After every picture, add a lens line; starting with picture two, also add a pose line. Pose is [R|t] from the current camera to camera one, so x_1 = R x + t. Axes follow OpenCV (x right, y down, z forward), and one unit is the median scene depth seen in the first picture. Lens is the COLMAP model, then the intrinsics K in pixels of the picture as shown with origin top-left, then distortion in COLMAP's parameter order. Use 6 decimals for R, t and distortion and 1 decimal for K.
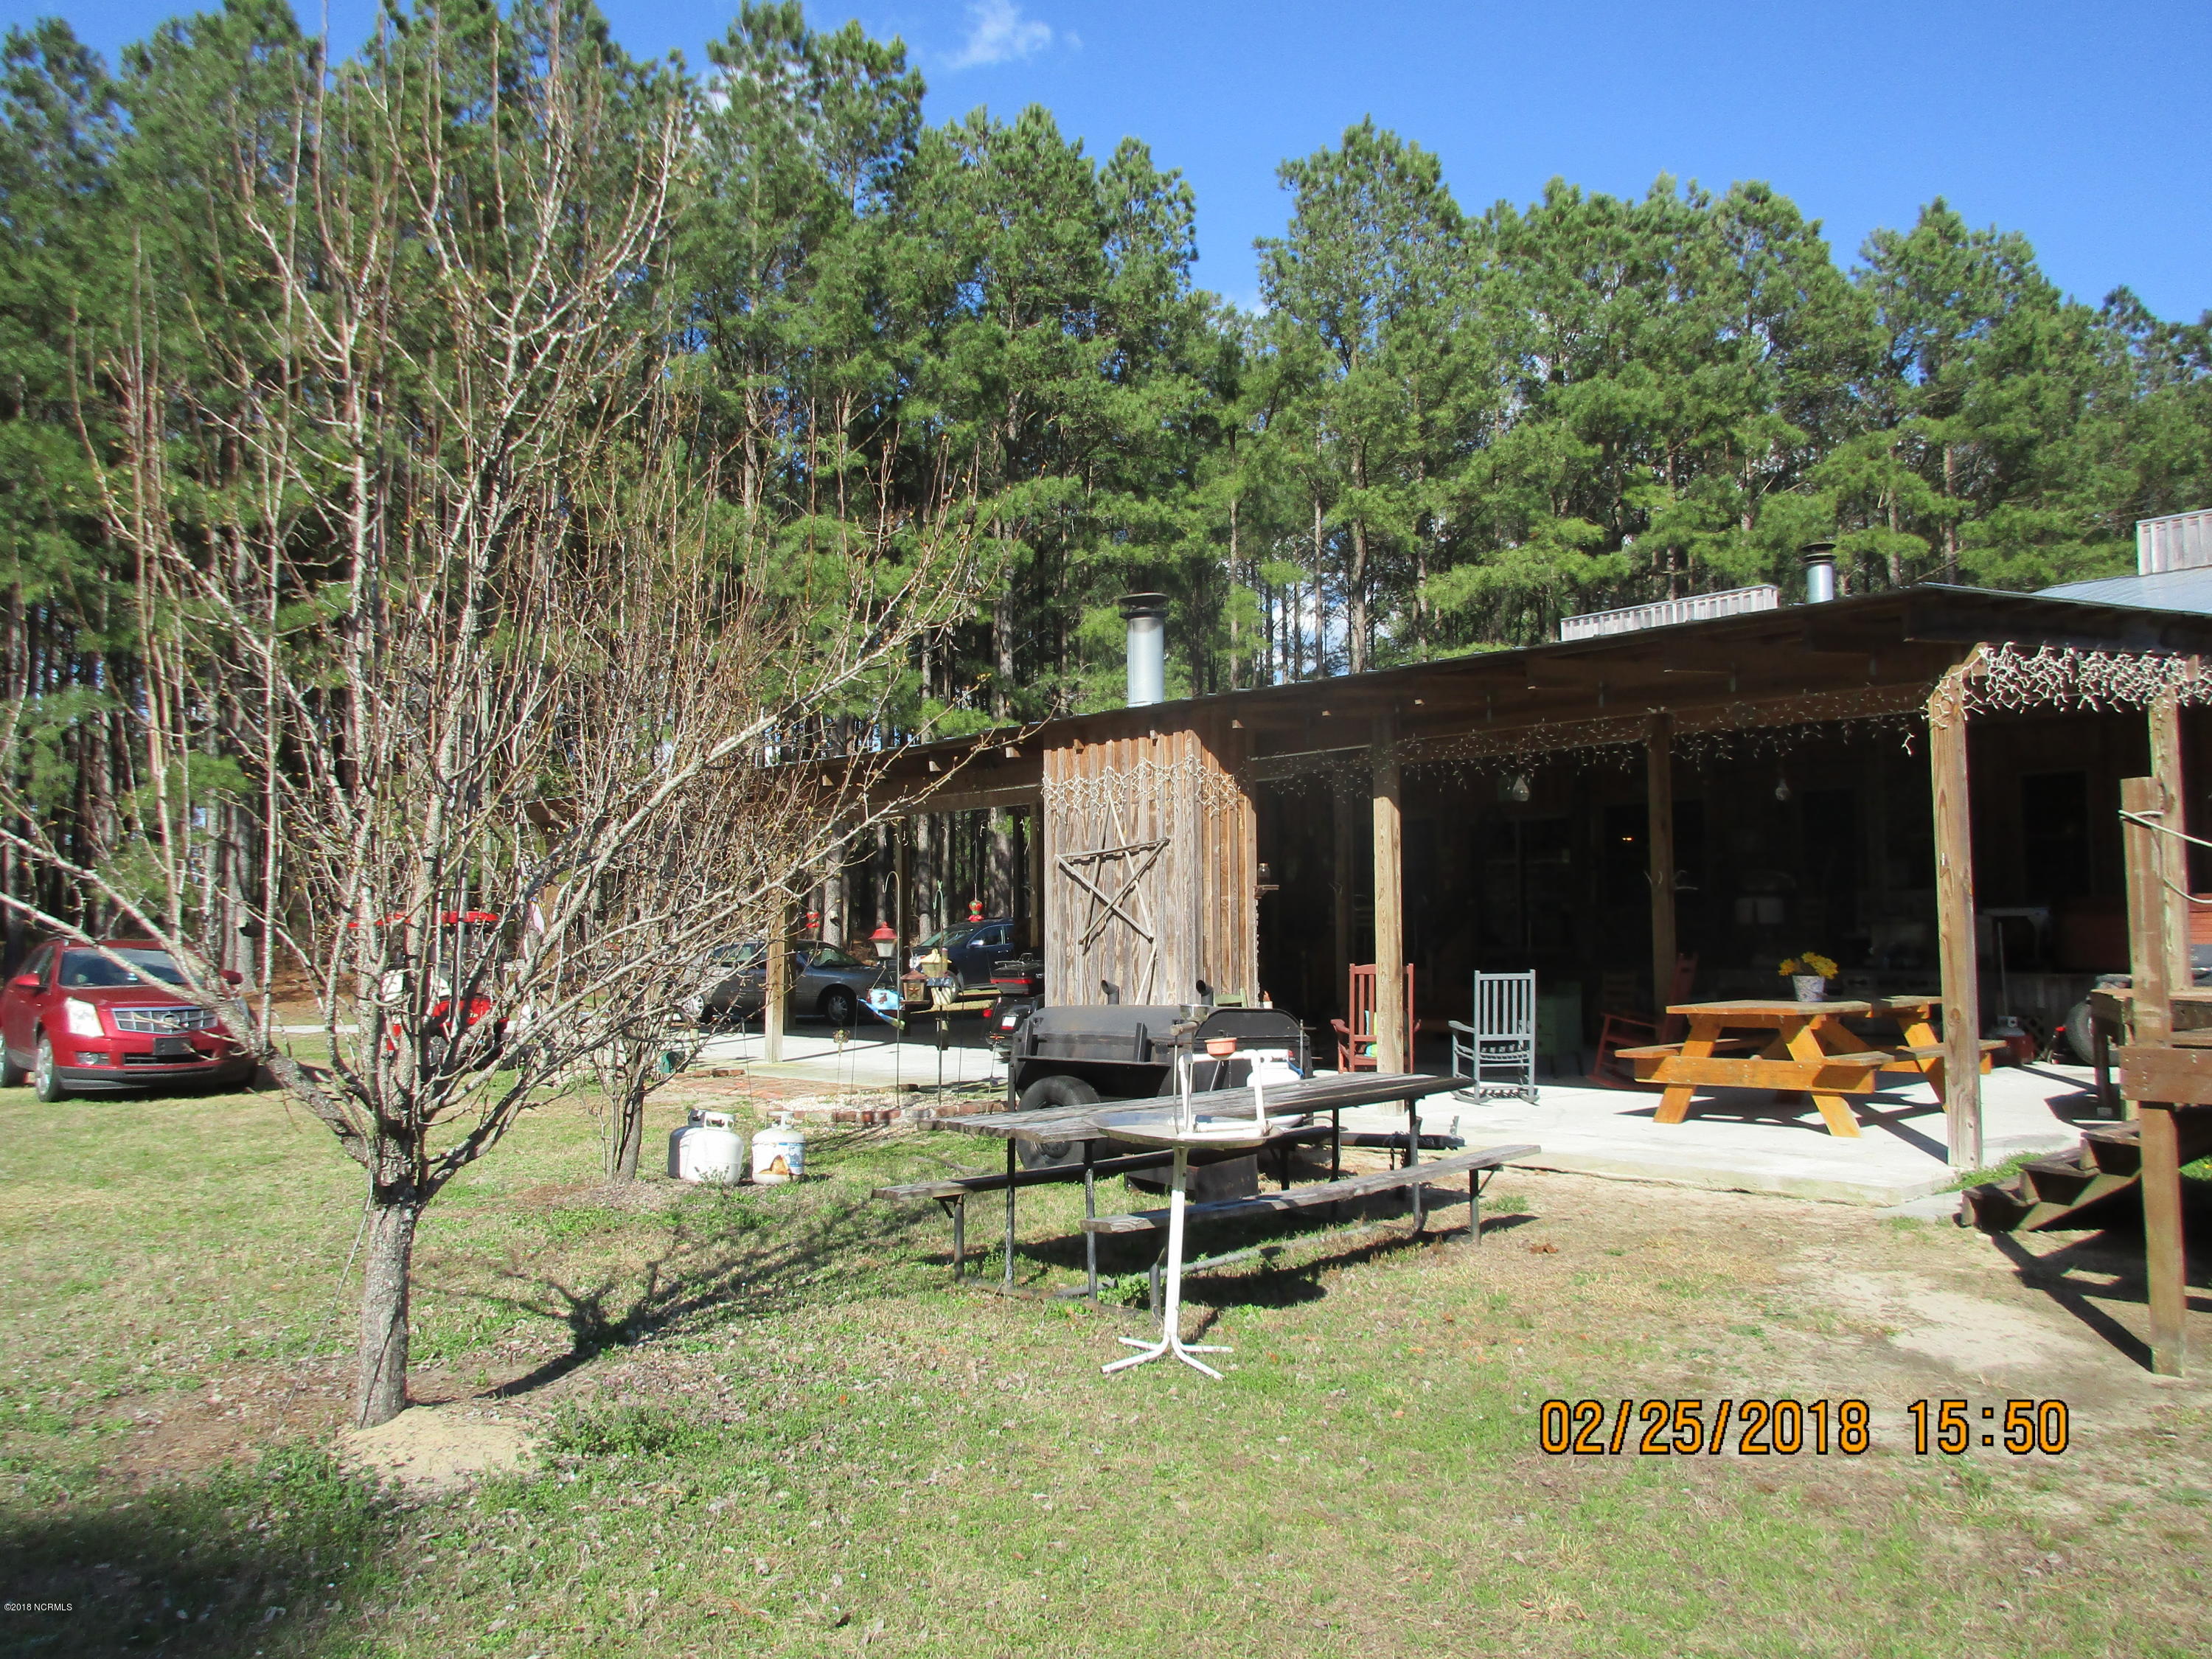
lens RADIAL K [[1628.5, 0, 1106.0], [0, 1628.5, 829.5], [0, 0, 1]] dist [-0.021372, 0.028366]
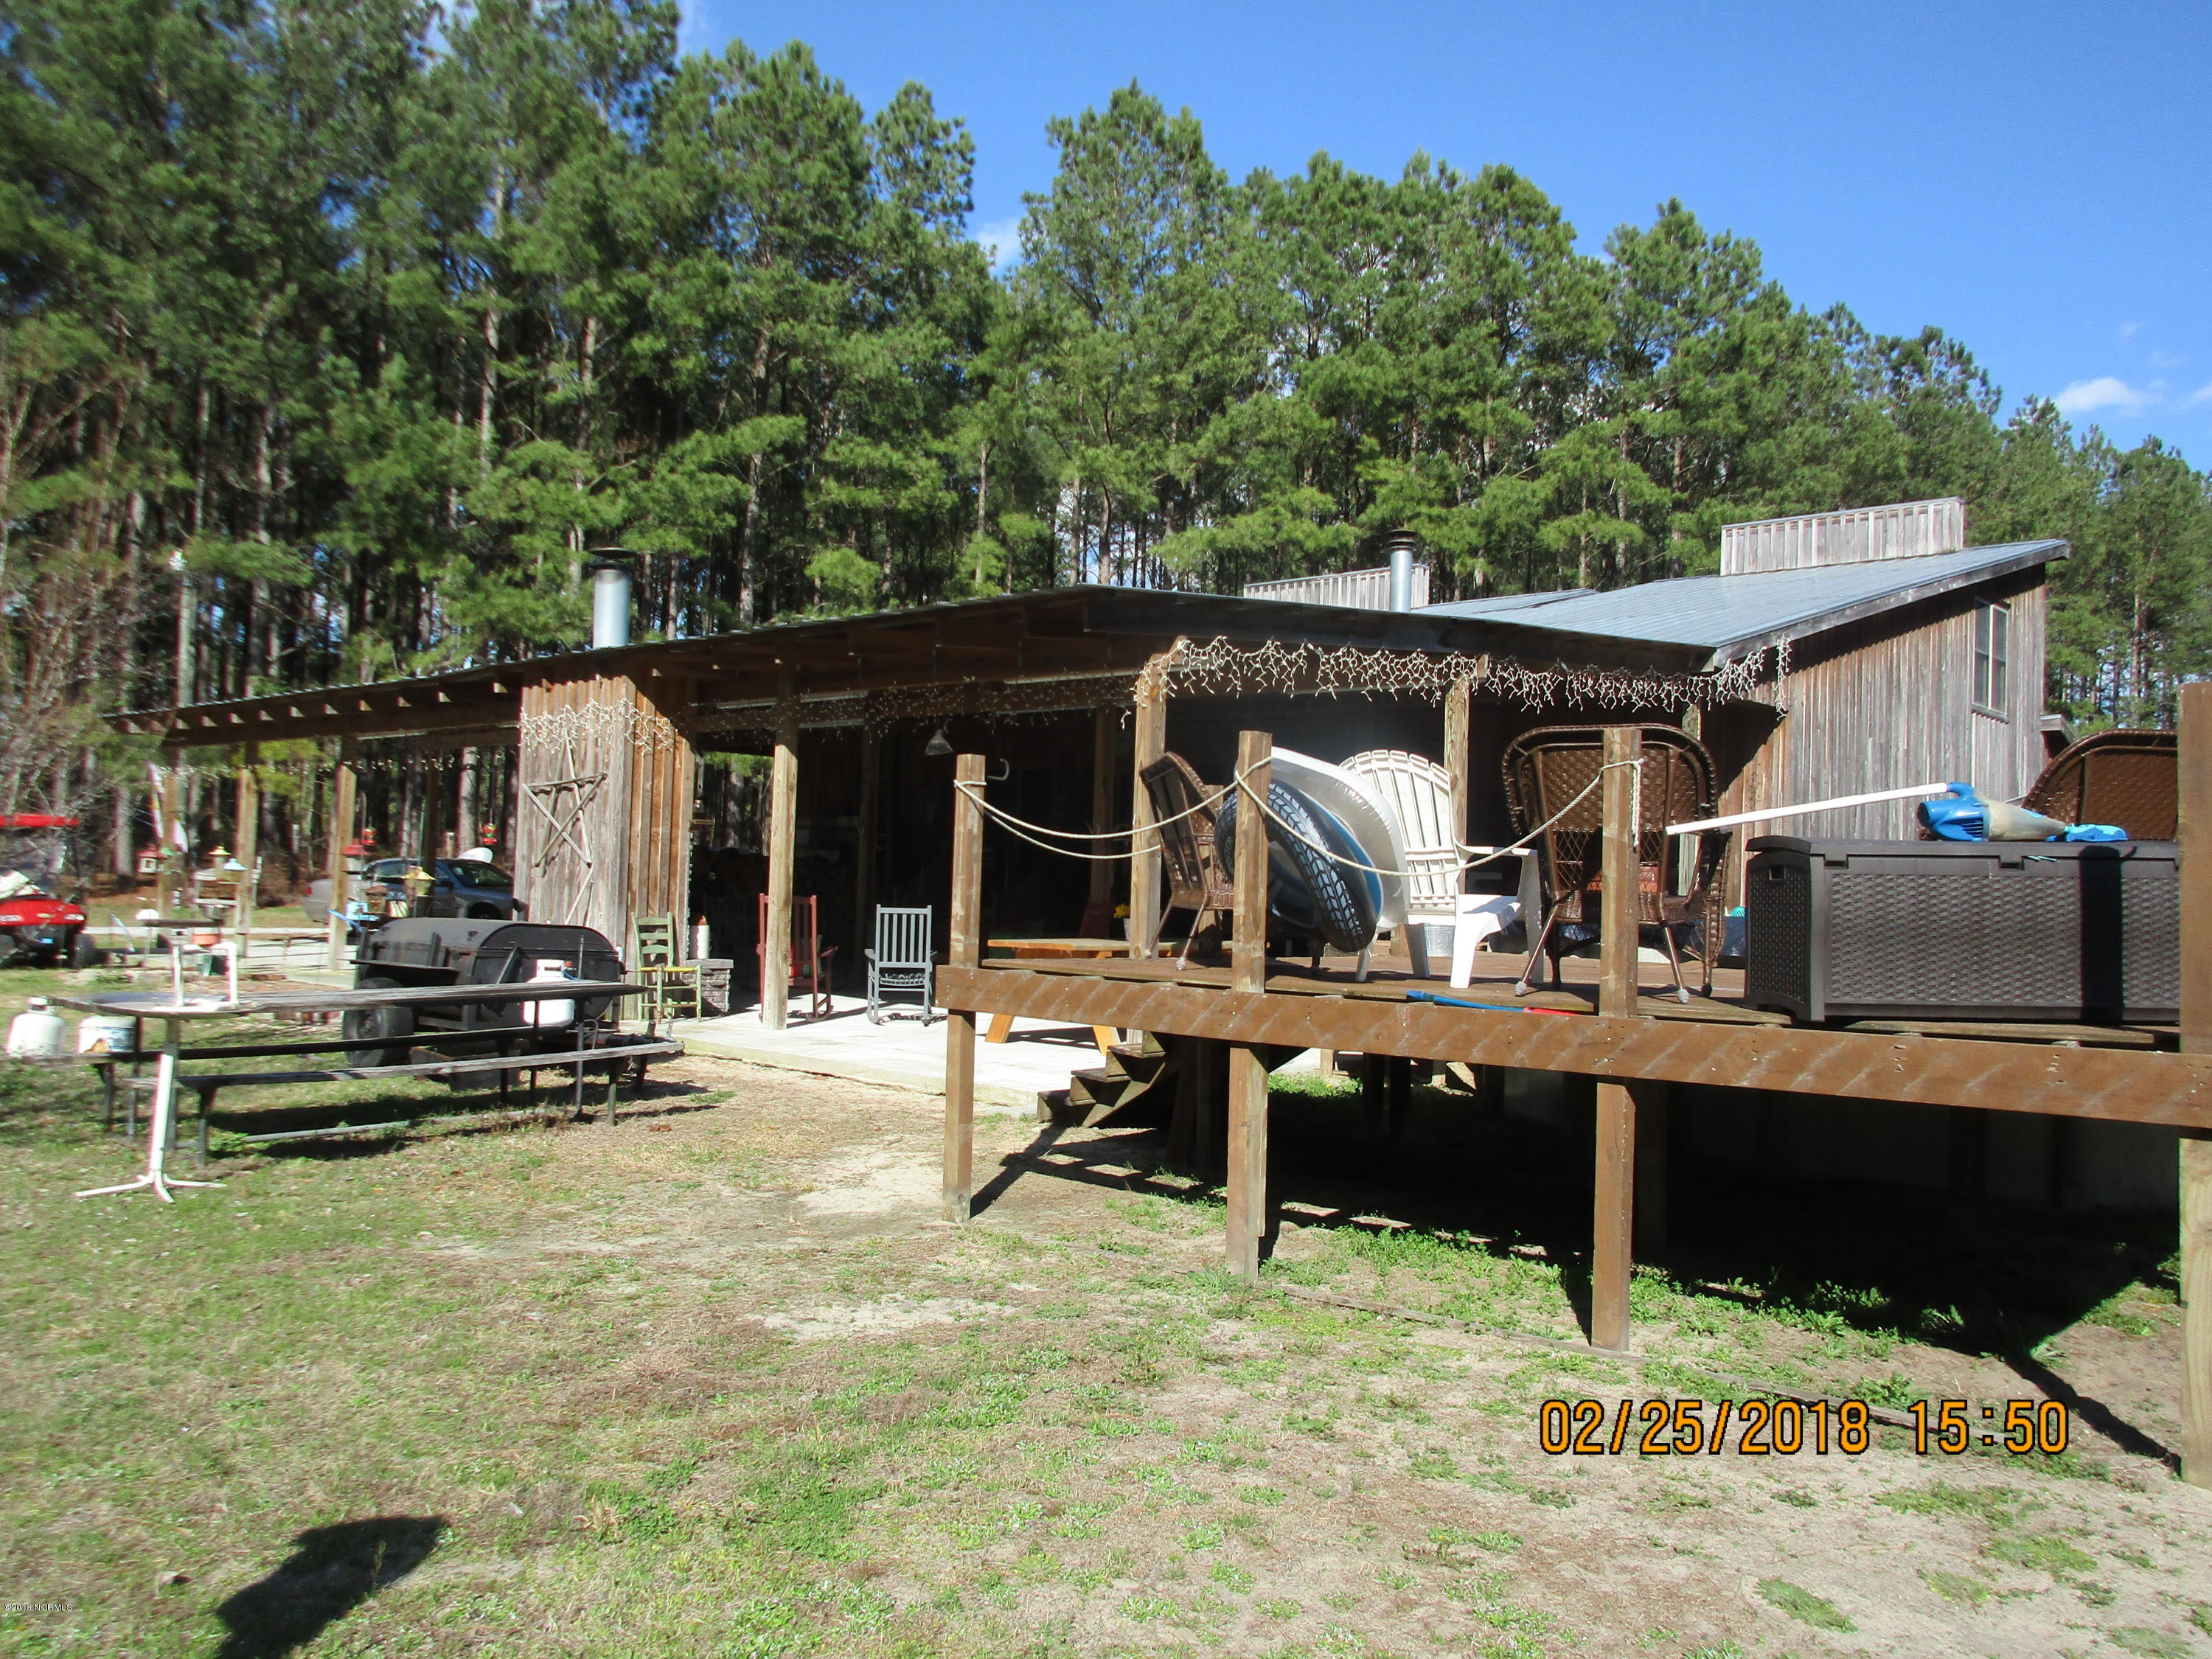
lens RADIAL K [[1626.2, 0, 1106.0], [0, 1626.2, 829.5], [0, 0, 1]] dist [-0.026366, 0.042458]
pose [[0.995179, 0.042642, 0.088317, 0.084436], [-0.045829, 0.998358, 0.034371, -0.002984], [-0.086707, -0.038253, 0.995499, -0.036241]]
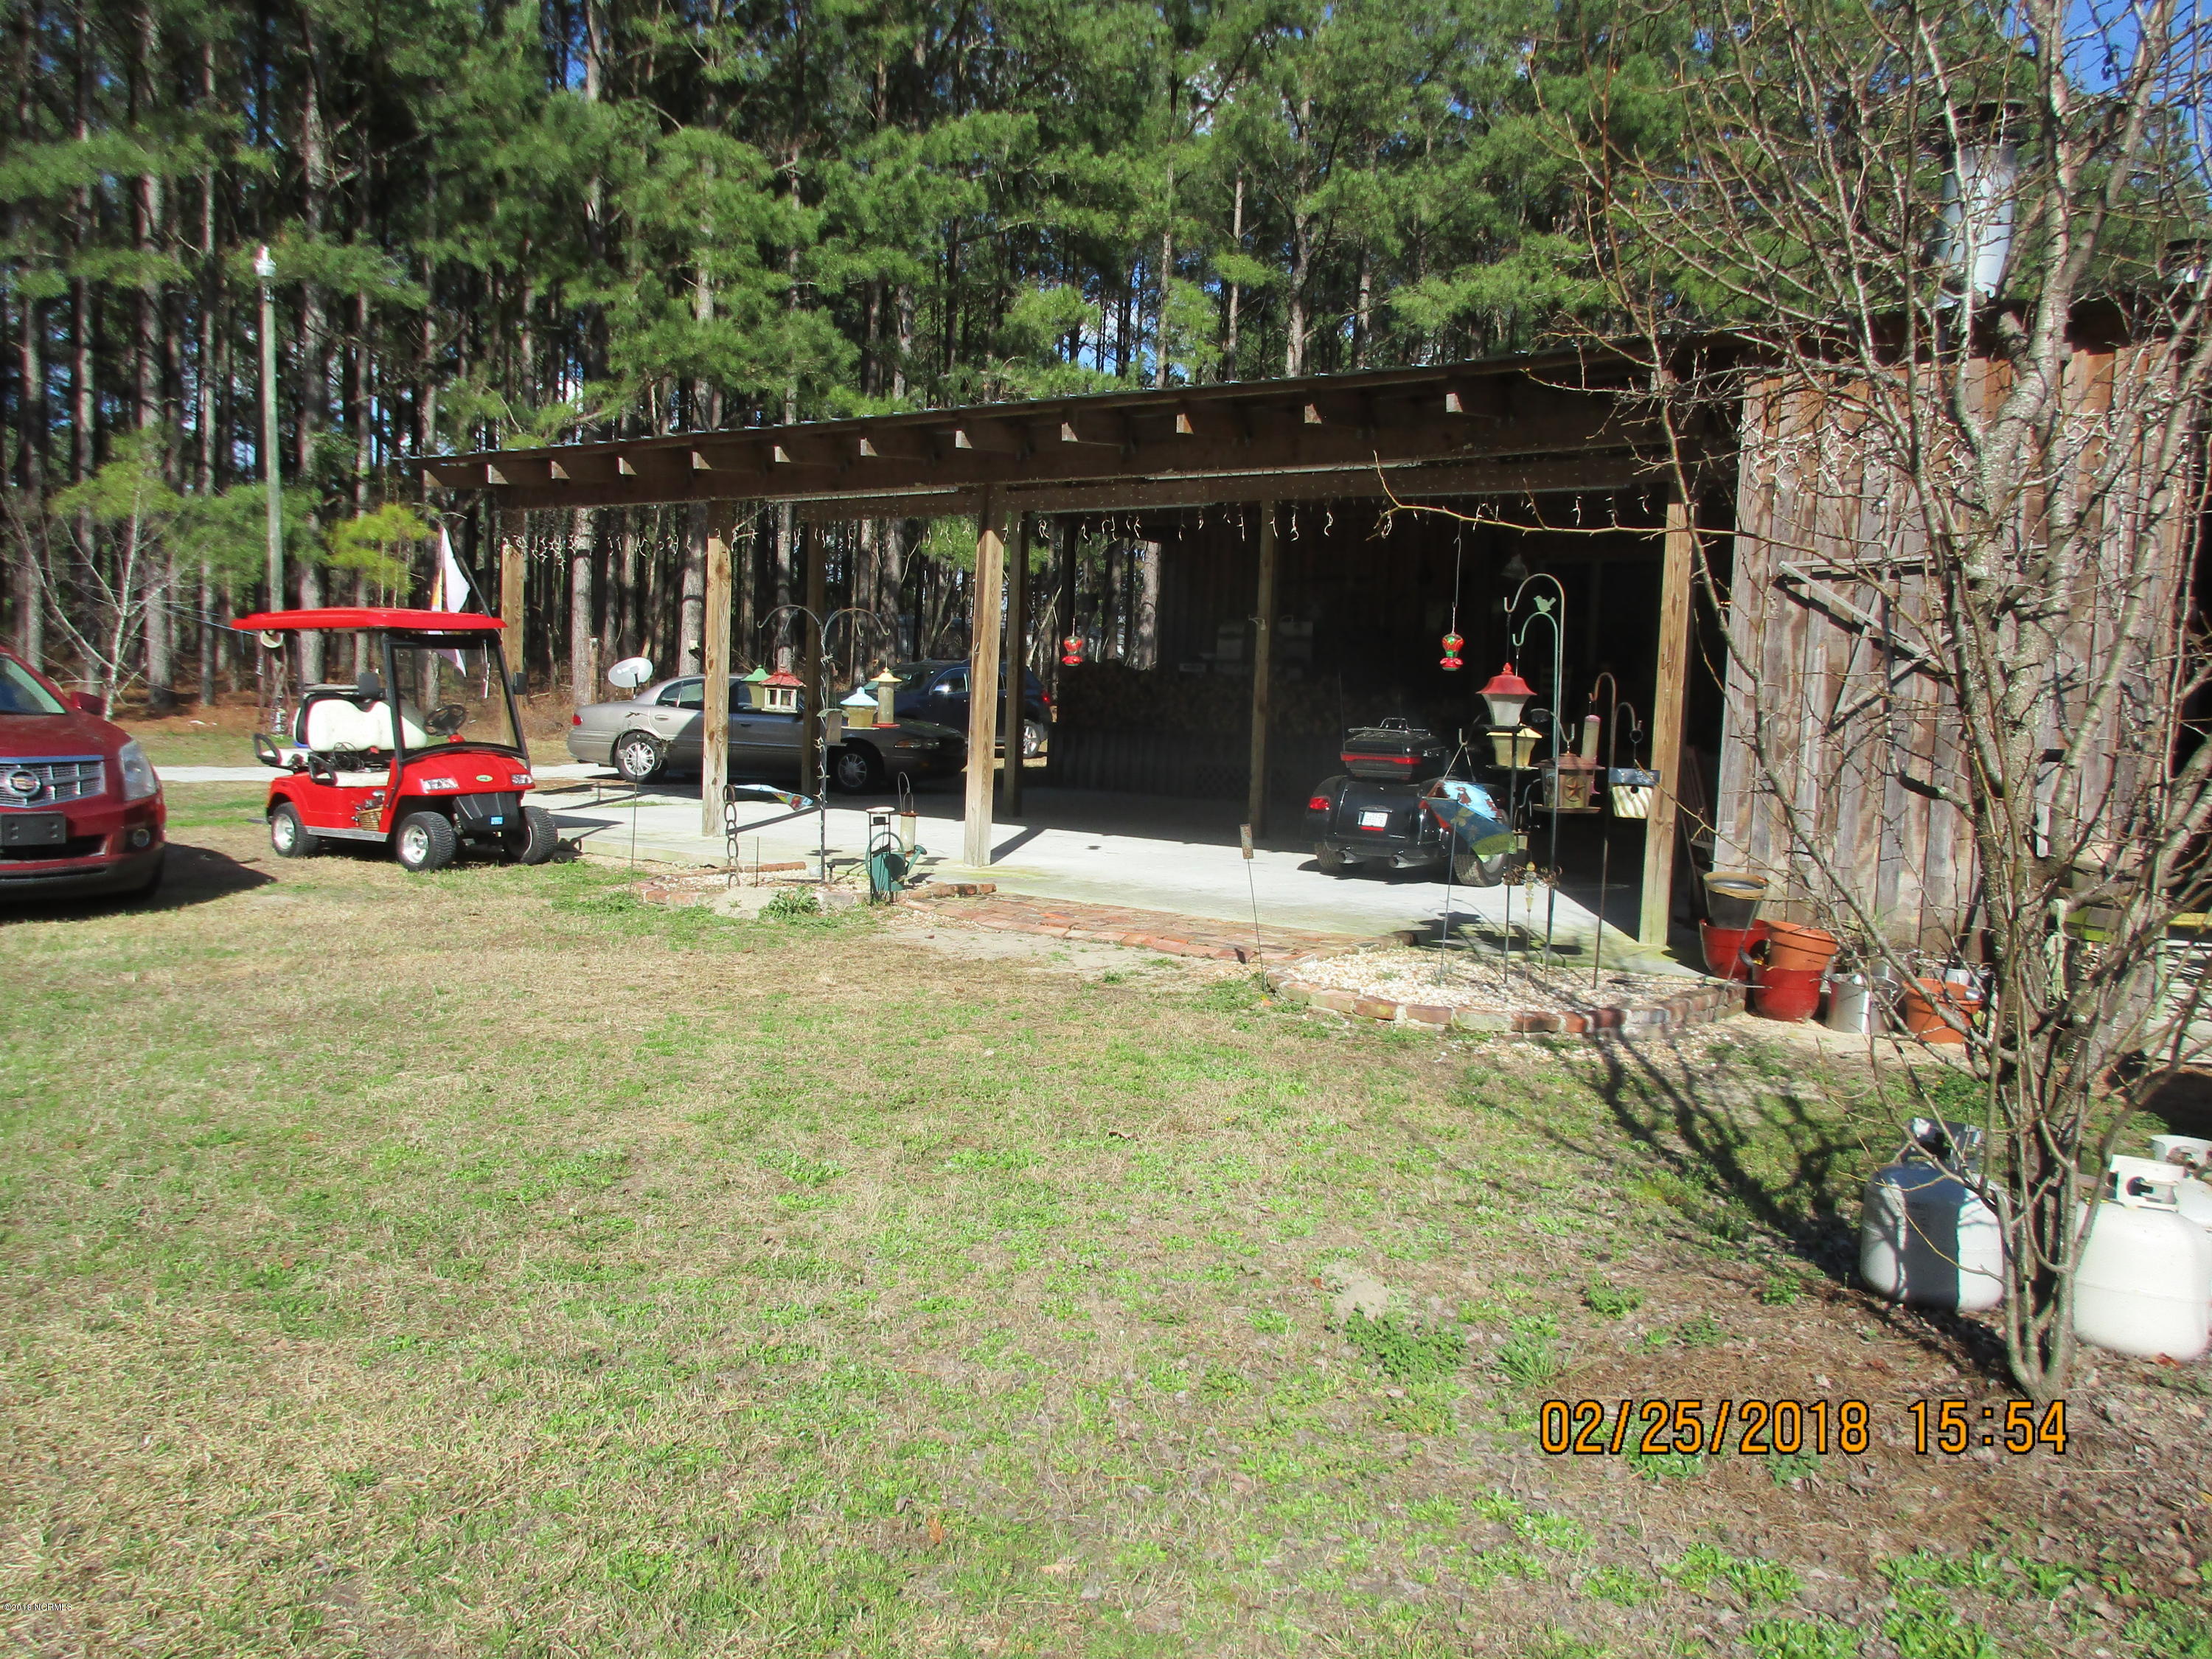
lens RADIAL K [[1628.5, 0, 1106.0], [0, 1628.5, 829.5], [0, 0, 1]] dist [-0.021372, 0.028366]
pose [[0.979935, 0.028130, 0.197320, -0.122559], [-0.057806, 0.987551, 0.146293, 0.012359], [-0.190748, -0.154764, 0.969362, 0.149890]]
